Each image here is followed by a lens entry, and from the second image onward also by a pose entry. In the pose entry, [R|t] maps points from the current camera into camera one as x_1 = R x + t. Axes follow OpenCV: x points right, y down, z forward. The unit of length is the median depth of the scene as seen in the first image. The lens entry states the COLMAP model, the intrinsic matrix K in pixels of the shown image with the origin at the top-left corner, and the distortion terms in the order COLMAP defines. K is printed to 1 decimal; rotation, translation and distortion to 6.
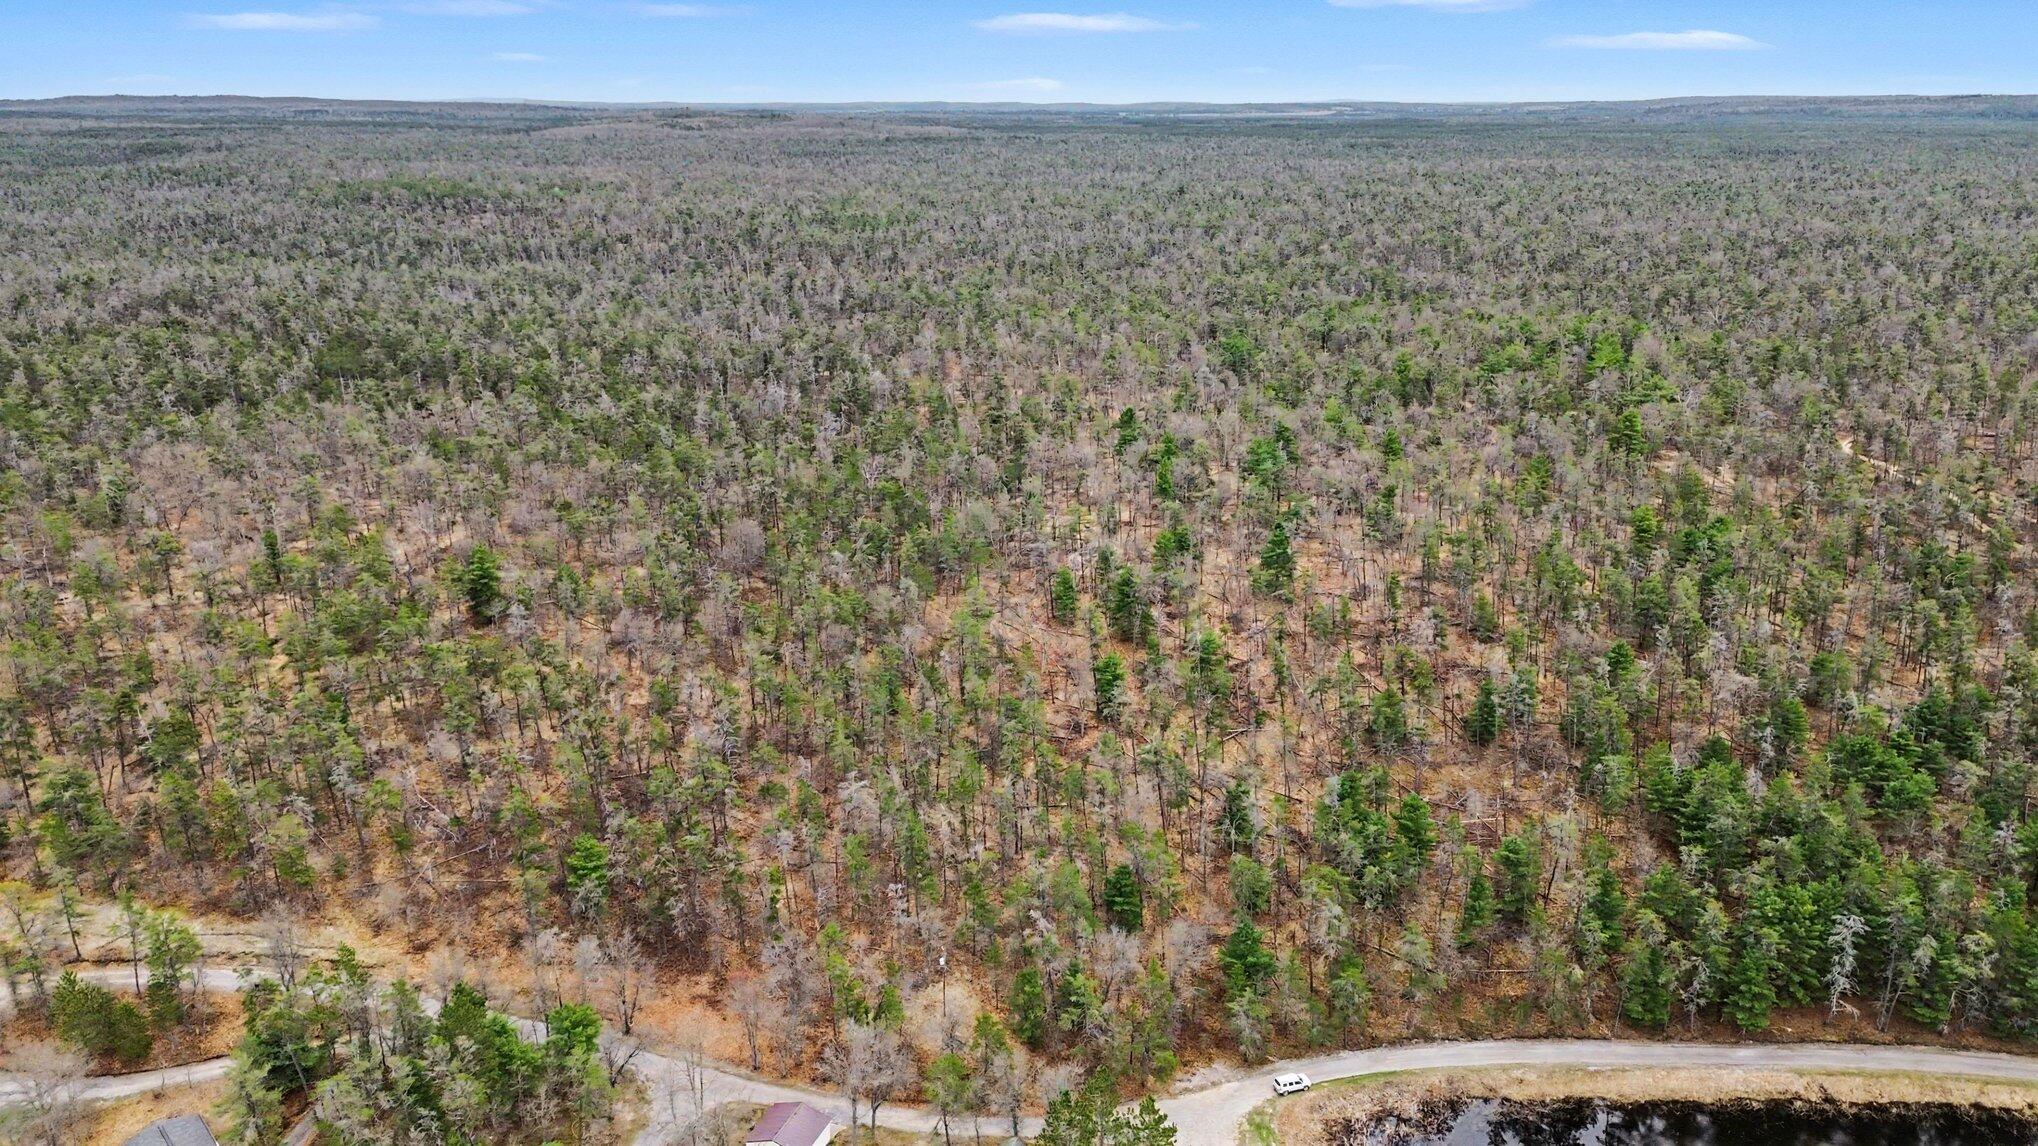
lens RADIAL K [[1451.9, 0, 1028.6], [0, 1451.9, 567.4], [0, 0, 1]] dist [0.067083, -0.055986]
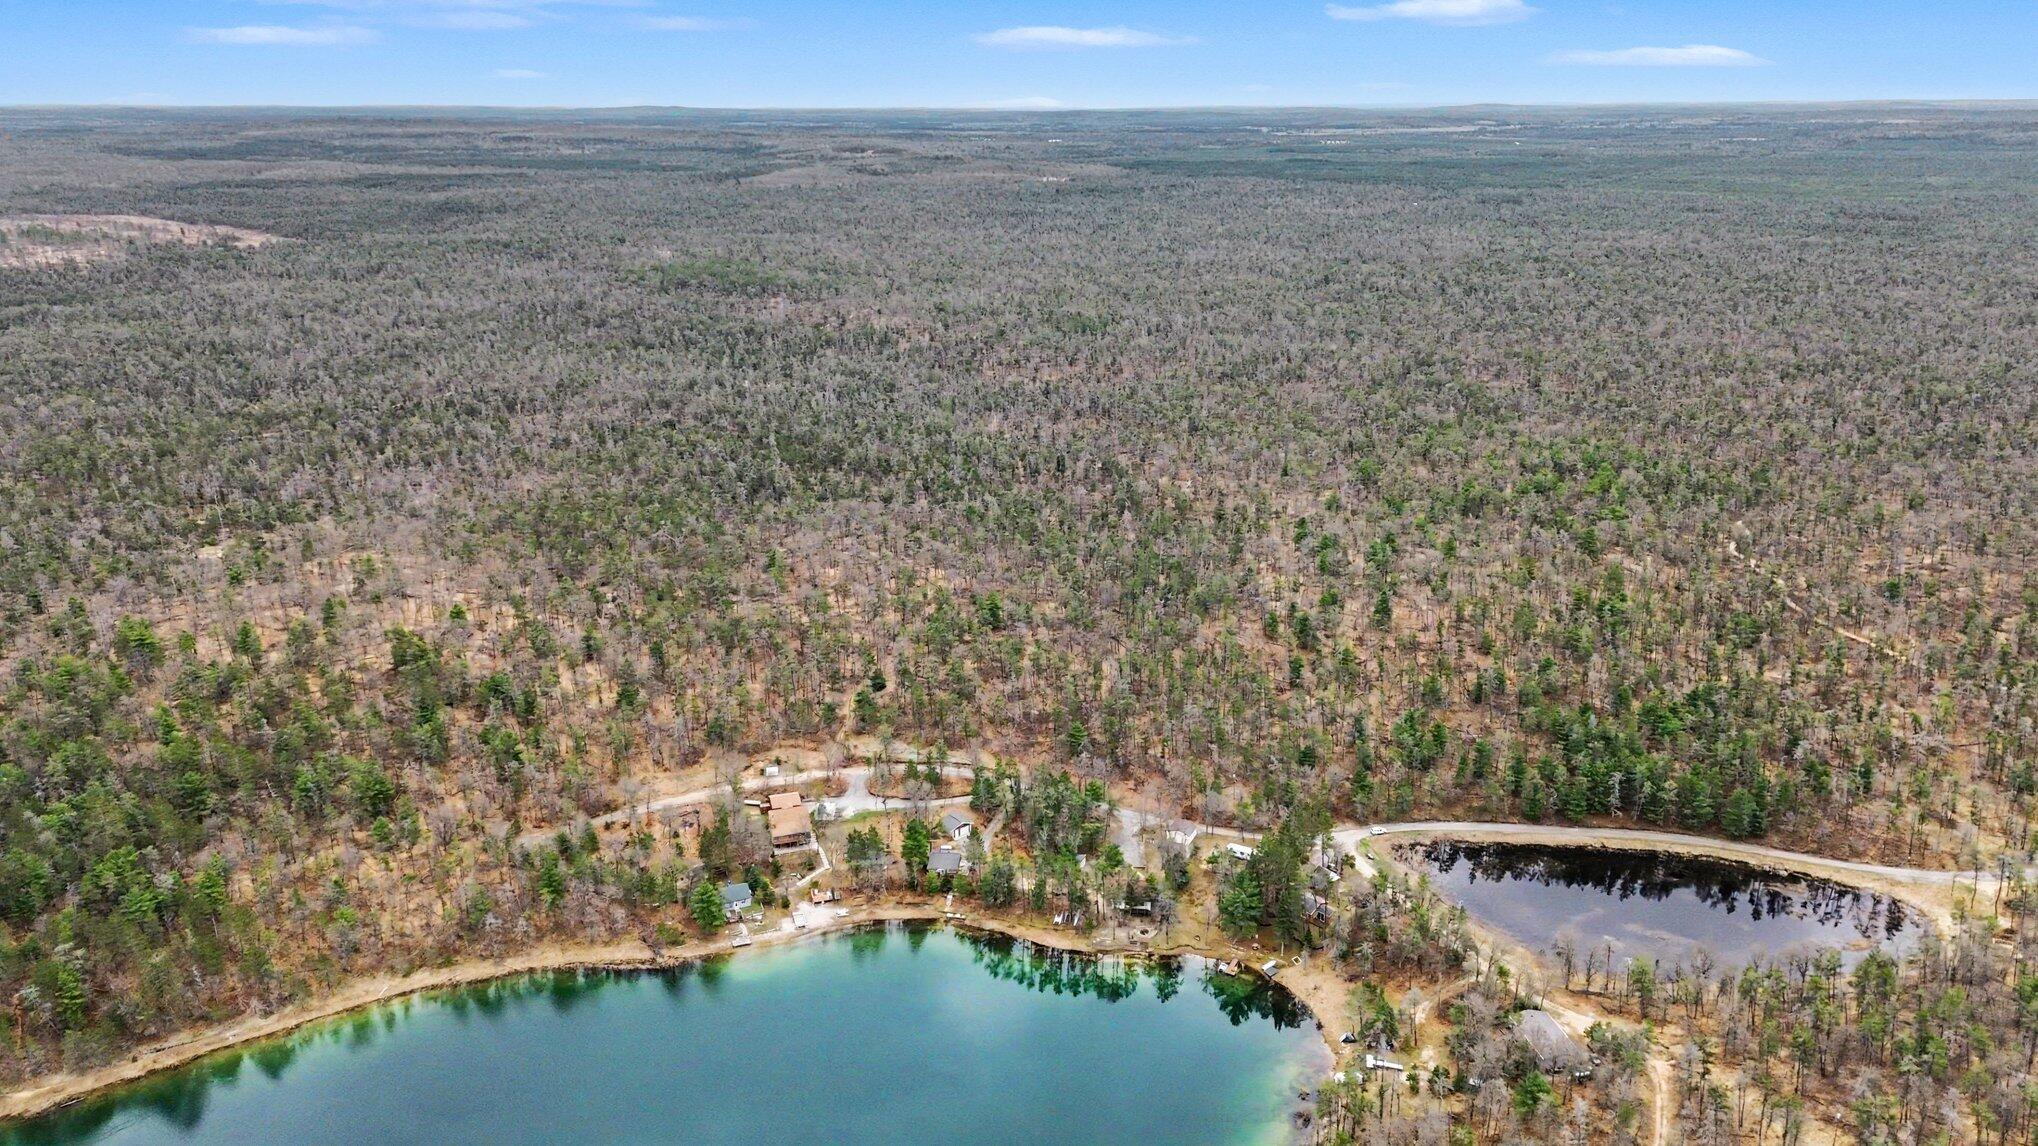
lens RADIAL K [[1451.9, 0, 1021.5], [0, 1451.9, 569.5], [0, 0, 1]] dist [0.067083, -0.055986]
pose [[0.995650, 0.026969, -0.089183, -0.139423], [-0.026784, 0.999636, 0.003261, -0.051977], [0.089238, -0.000858, 0.996010, -0.992888]]
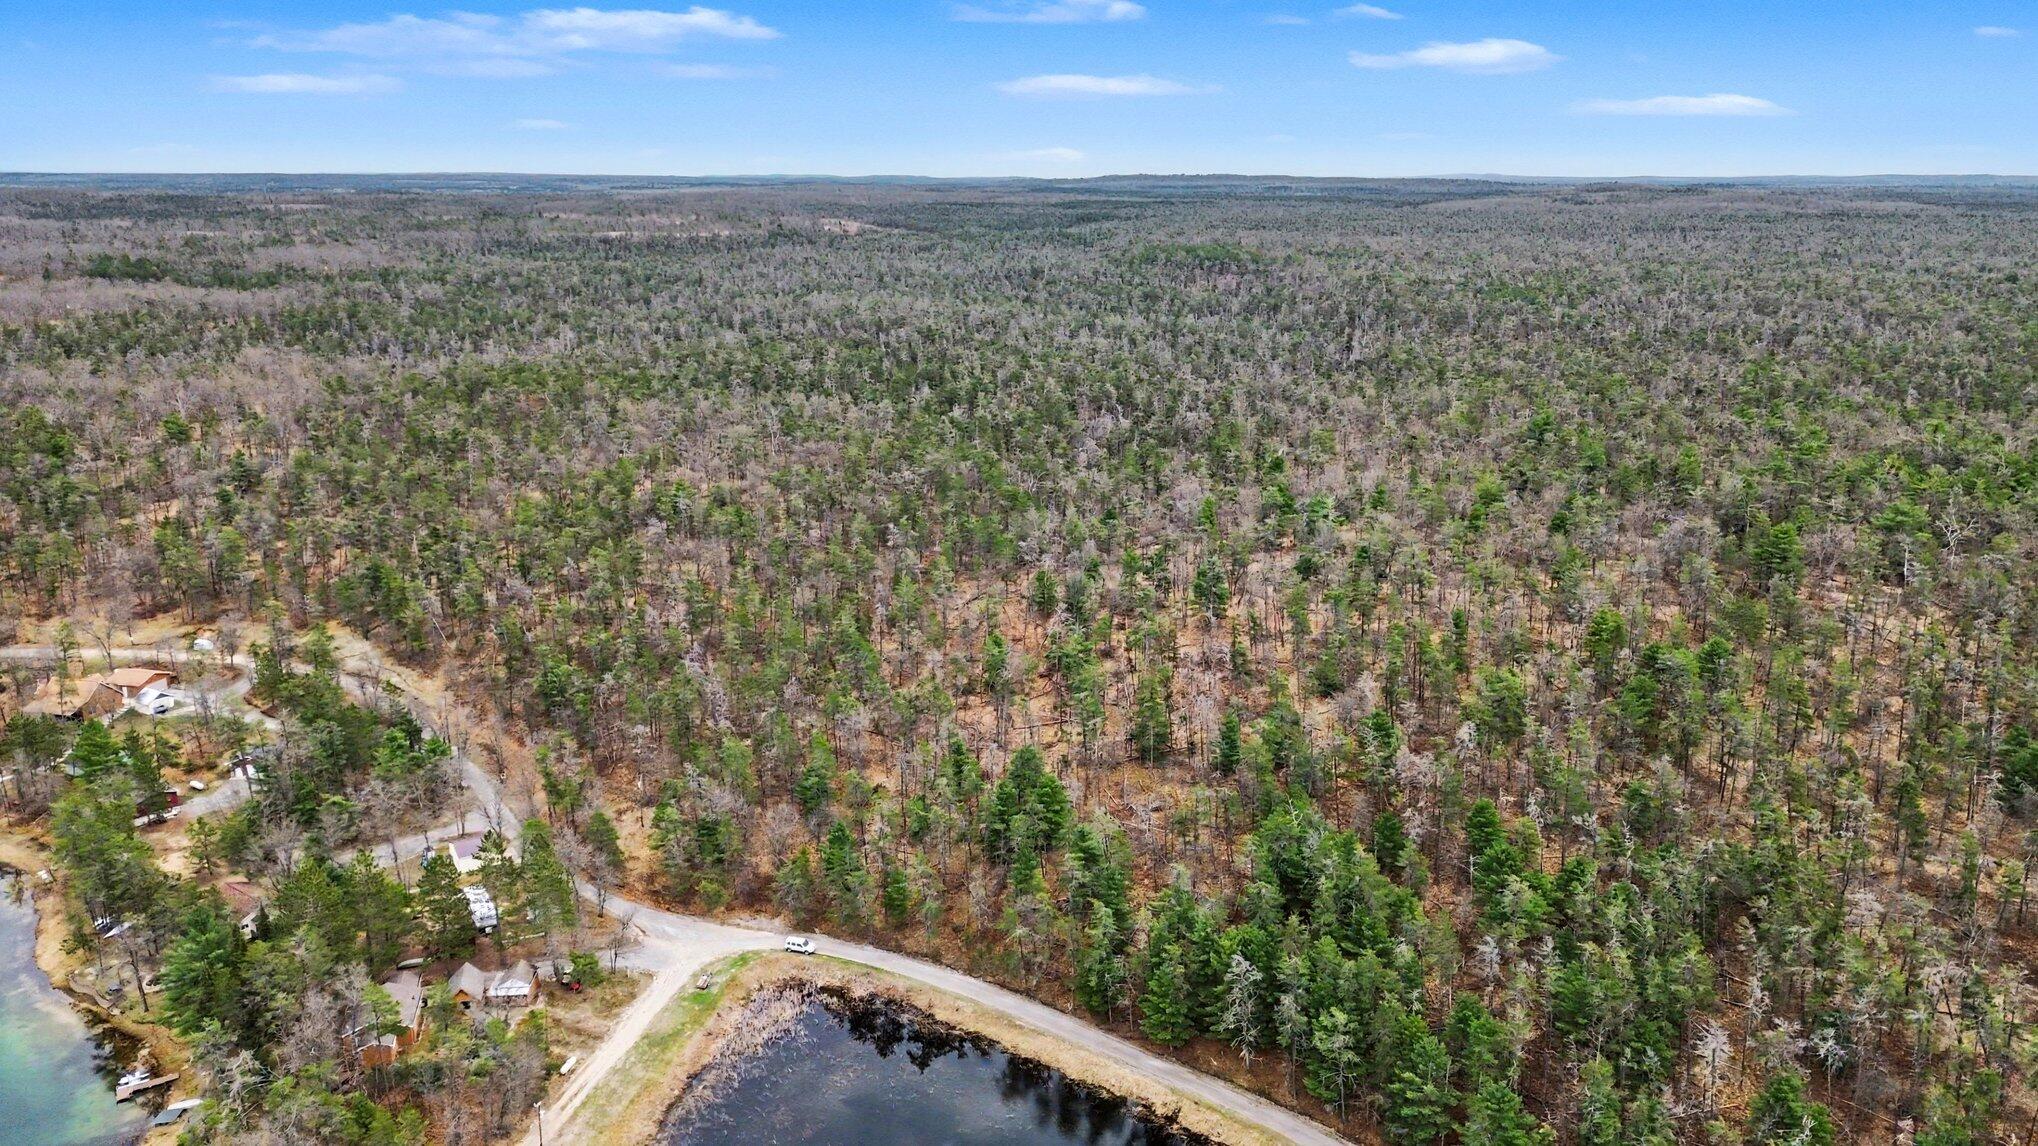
lens RADIAL K [[1451.9, 0, 1011.5], [0, 1451.9, 575.3], [0, 0, 1]] dist [0.067083, -0.055986]
pose [[0.802032, 0.162758, -0.574677, 0.649567], [-0.186991, 0.982211, 0.017209, -0.007569], [0.567255, 0.093657, 0.818199, 0.038906]]
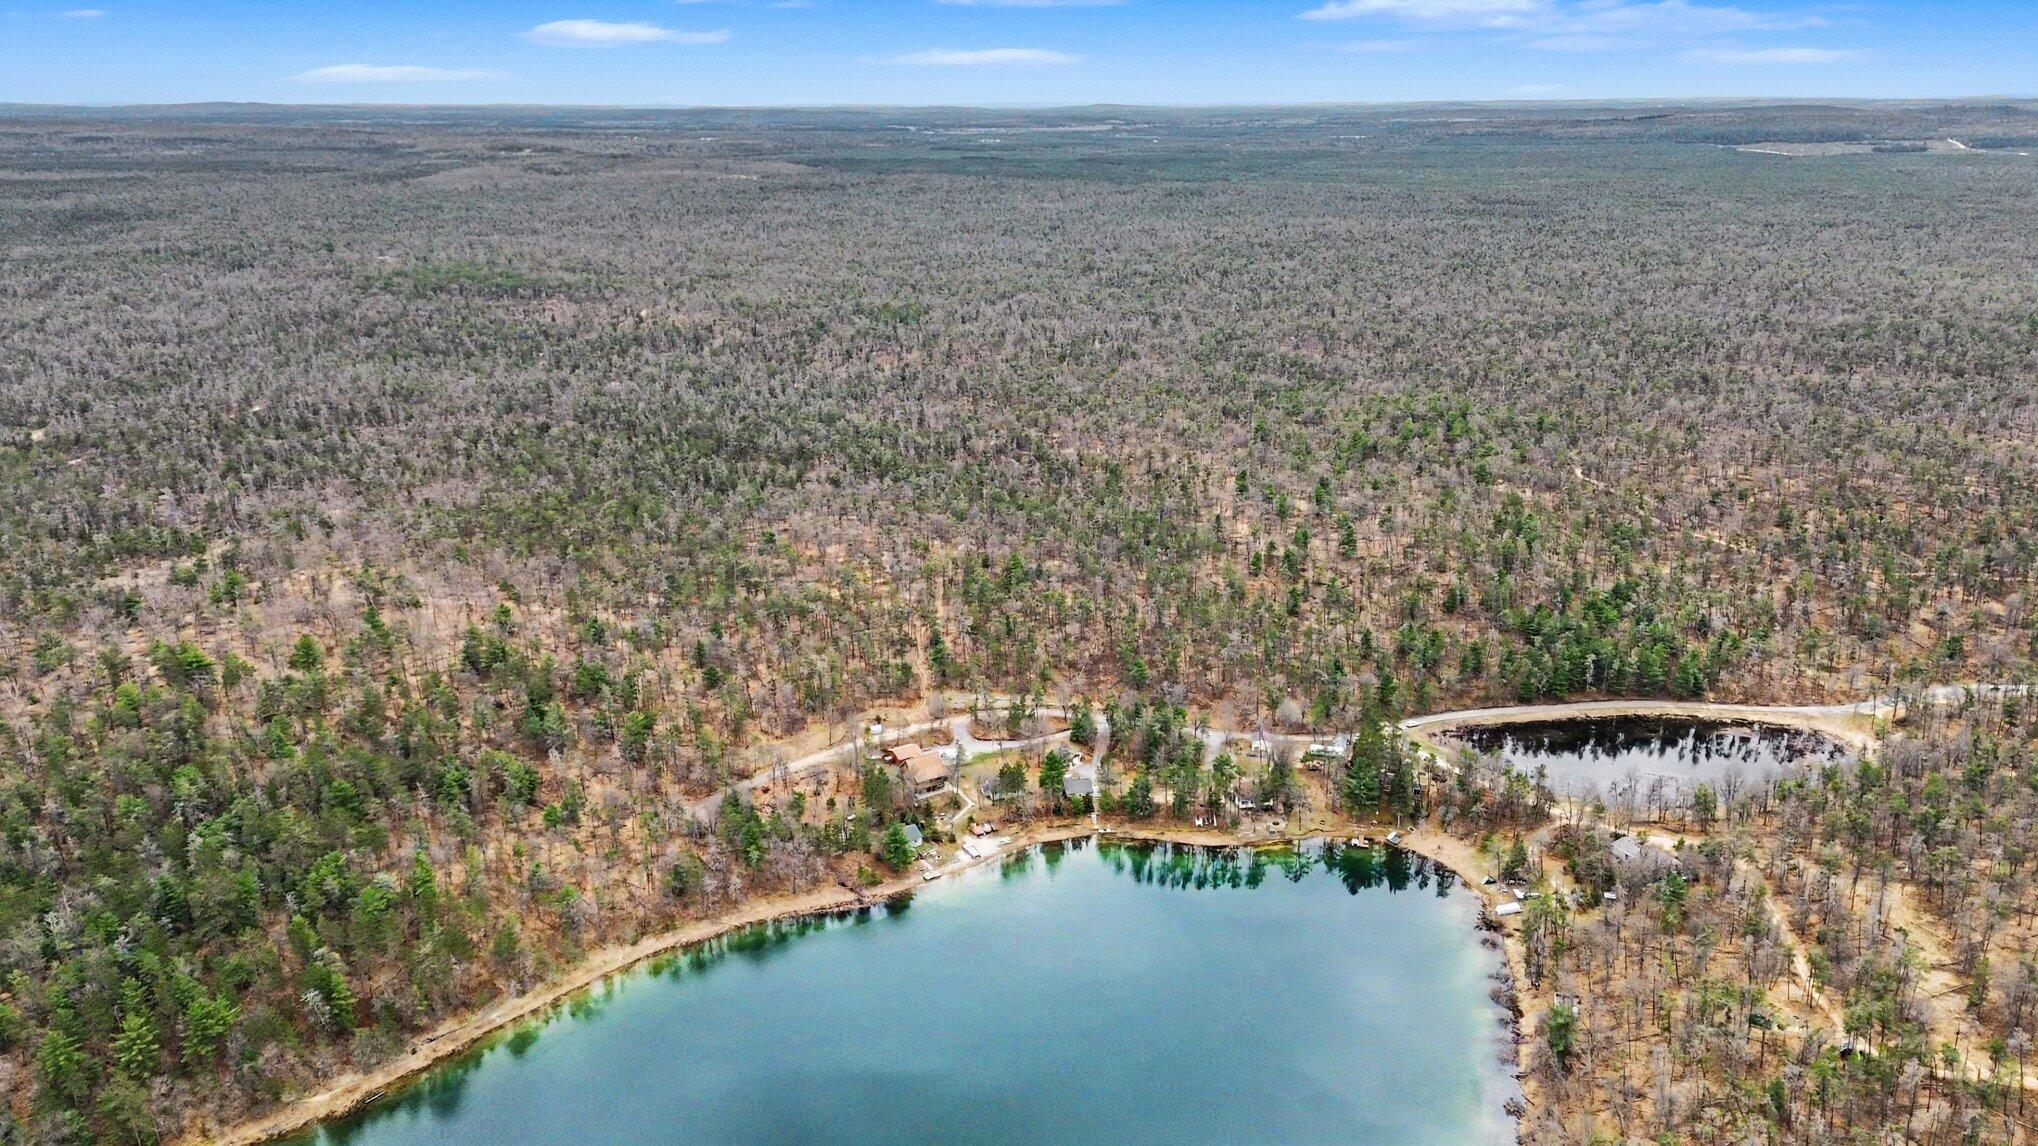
lens RADIAL K [[1451.9, 0, 1029.4], [0, 1451.9, 563.3], [0, 0, 1]] dist [0.067083, -0.055986]
pose [[0.987574, -0.050225, 0.148916, -0.640026], [0.050355, 0.998727, 0.002895, -0.003559], [-0.148872, 0.004639, 0.988846, -1.128467]]
